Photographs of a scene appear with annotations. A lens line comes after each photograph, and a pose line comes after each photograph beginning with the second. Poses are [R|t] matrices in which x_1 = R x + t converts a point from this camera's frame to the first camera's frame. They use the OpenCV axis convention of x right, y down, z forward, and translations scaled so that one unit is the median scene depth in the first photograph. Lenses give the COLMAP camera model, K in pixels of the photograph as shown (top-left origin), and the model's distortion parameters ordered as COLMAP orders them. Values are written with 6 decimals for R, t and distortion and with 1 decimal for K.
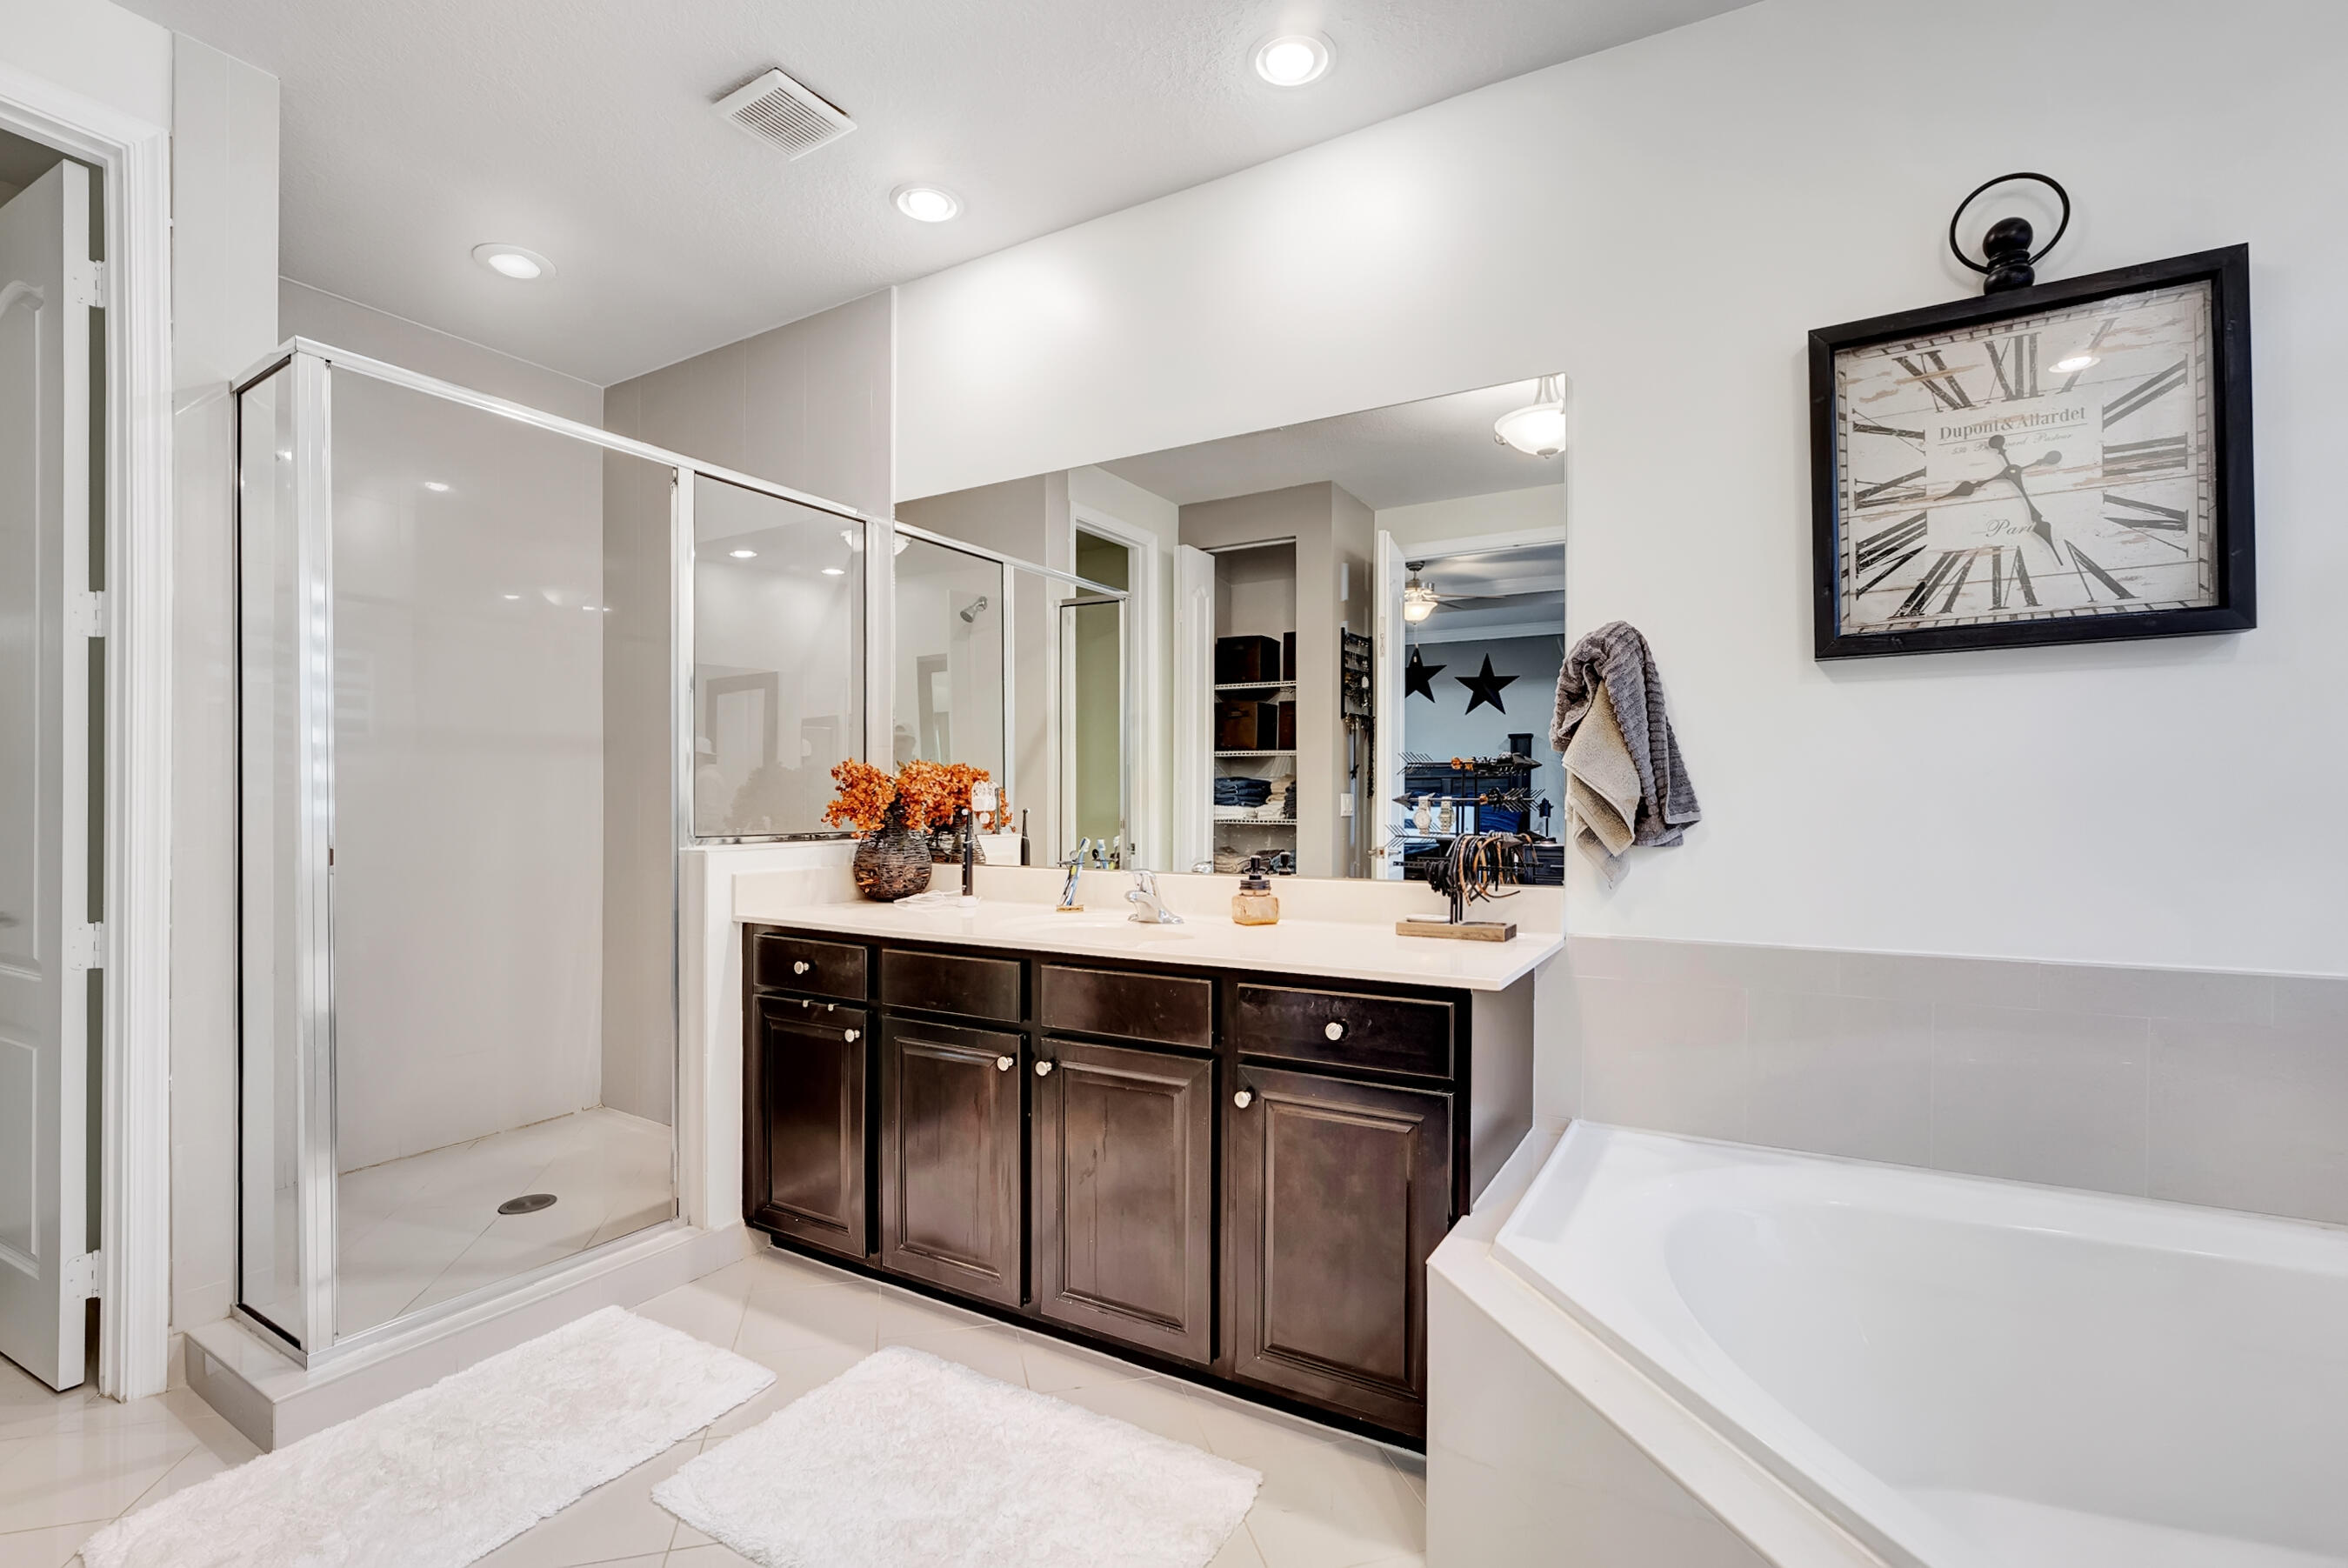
lens RADIAL K [[1037.5, 0, 1174.0], [0, 1037.5, 784.0], [0, 0, 1]] dist [-0.001014, -0.000120]
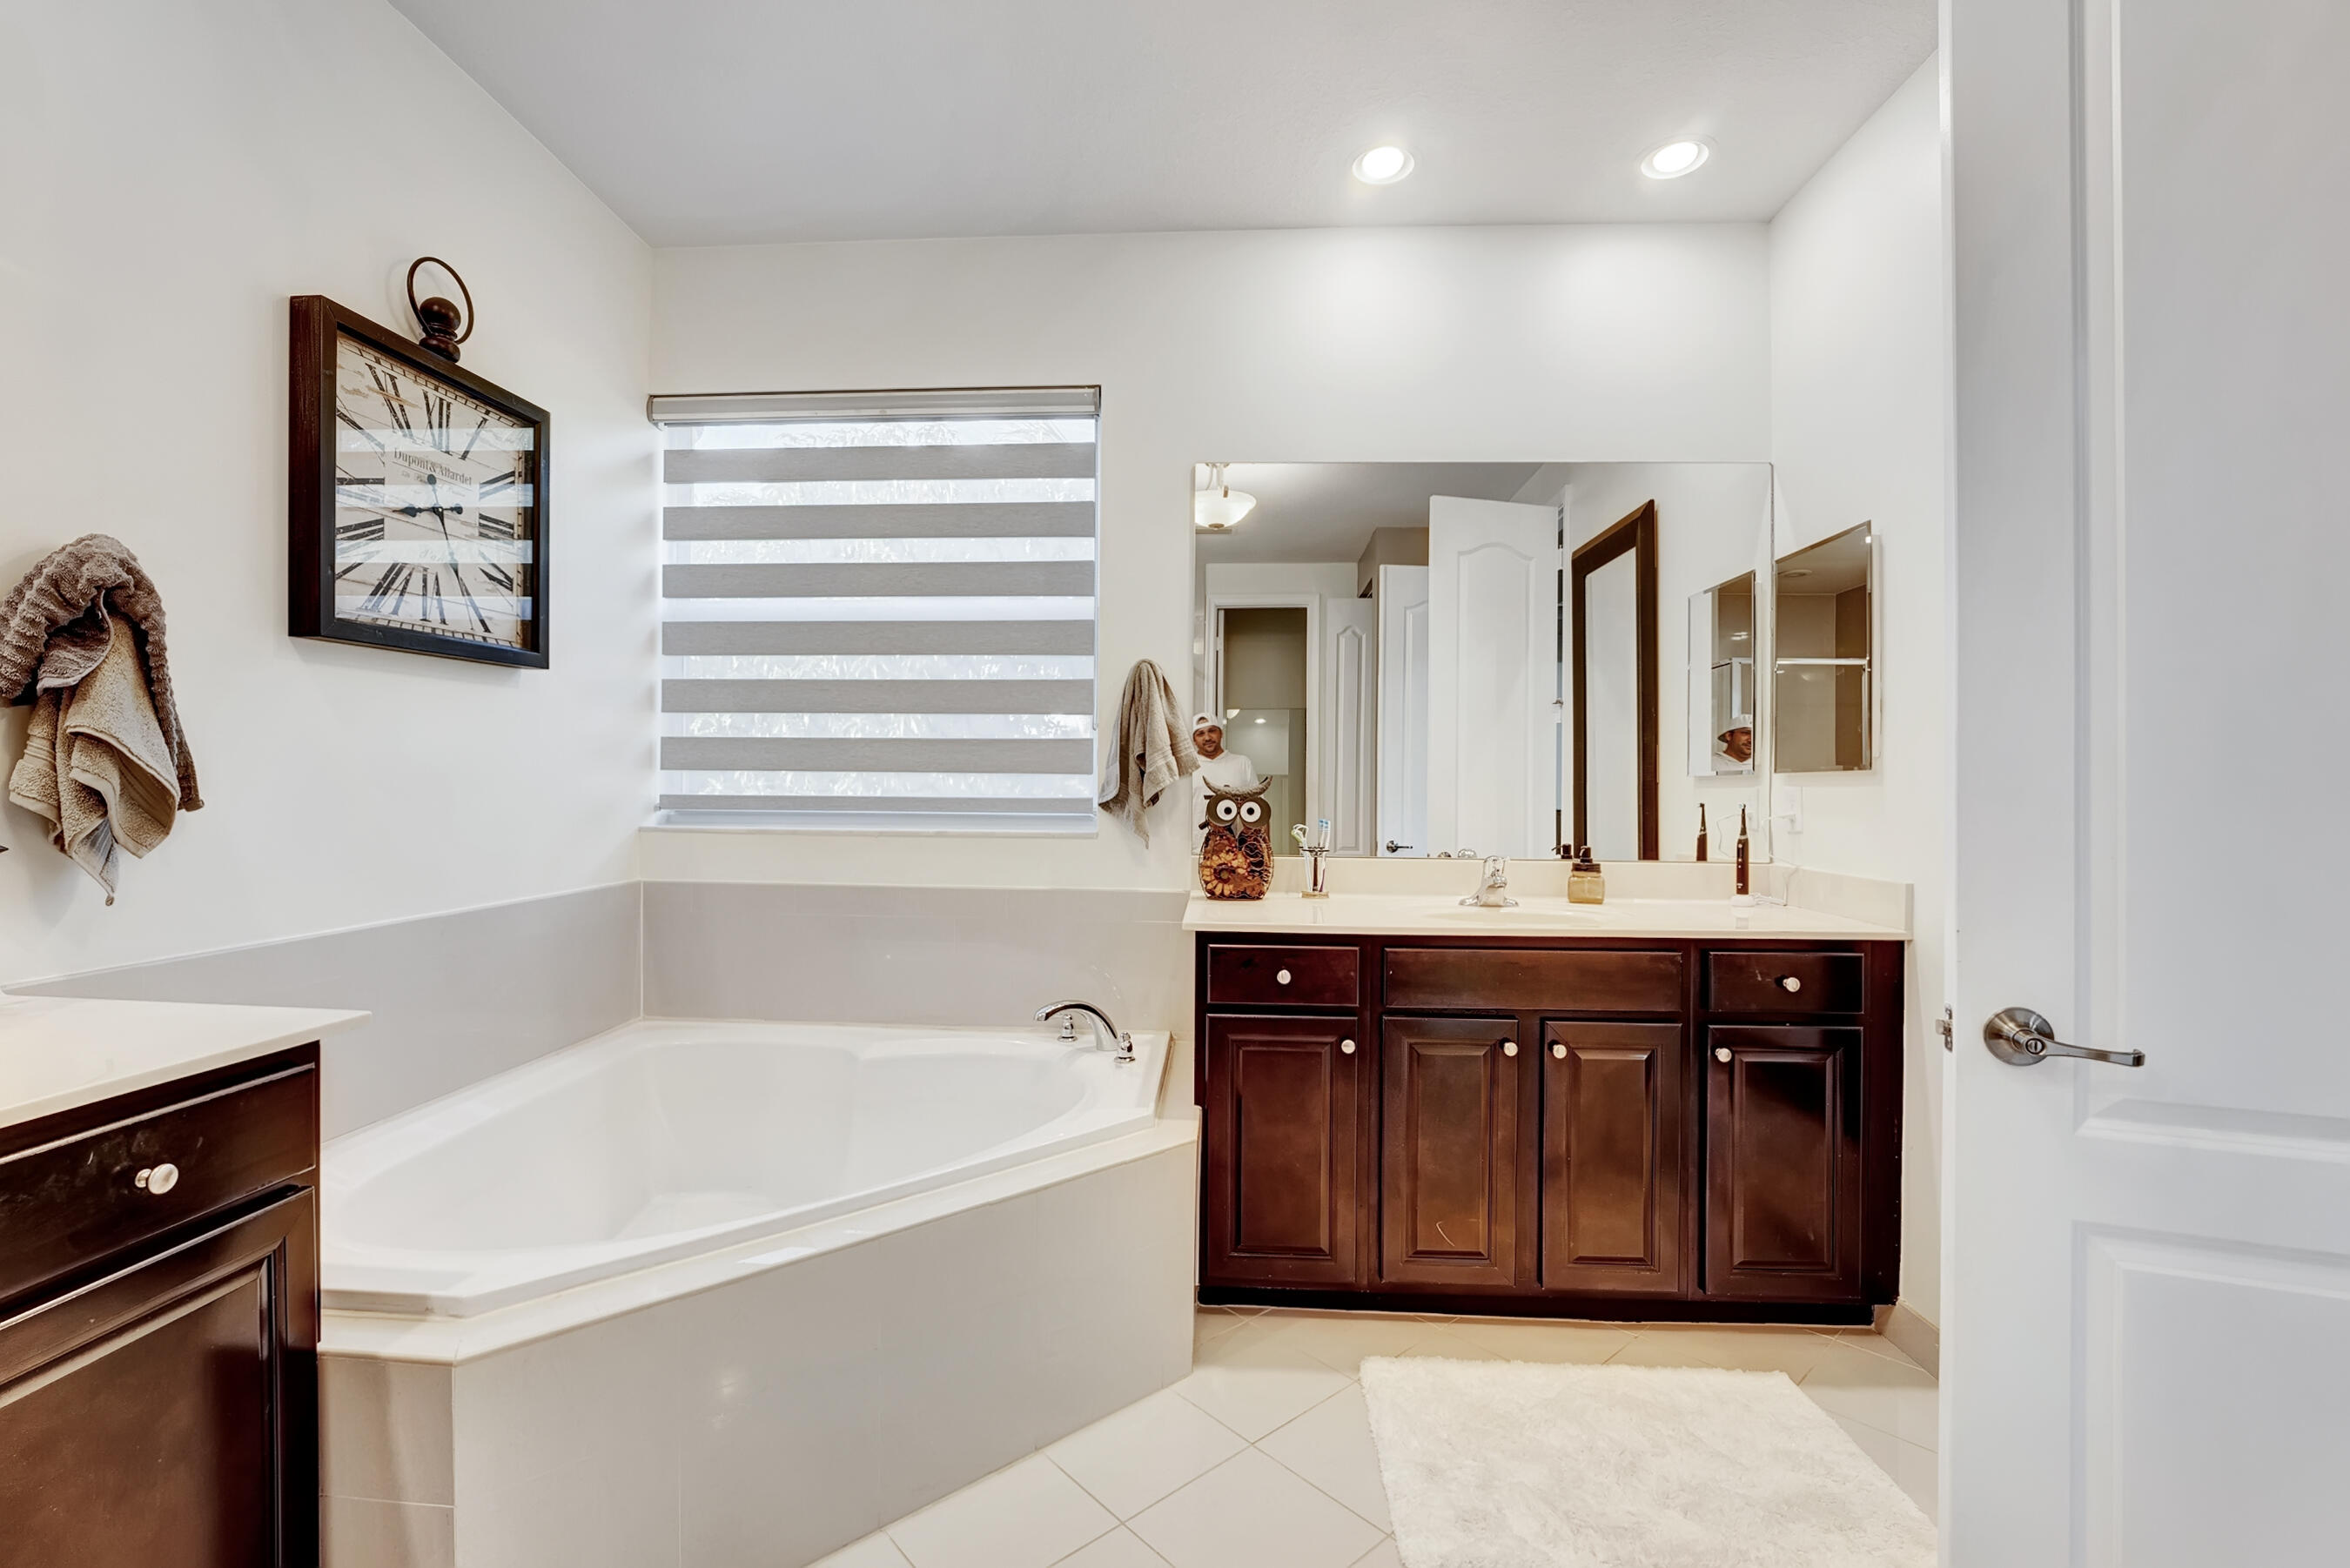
lens RADIAL K [[1043.2, 0, 1175.0], [0, 1043.2, 784.0], [0, 0, 1]] dist [0.000267, 0.000013]
pose [[-0.447604, -0.001629, 0.894231, -0.634106], [-0.012028, 0.999919, -0.004199, 0.010123], [-0.894151, -0.012635, -0.447587, 0.756783]]
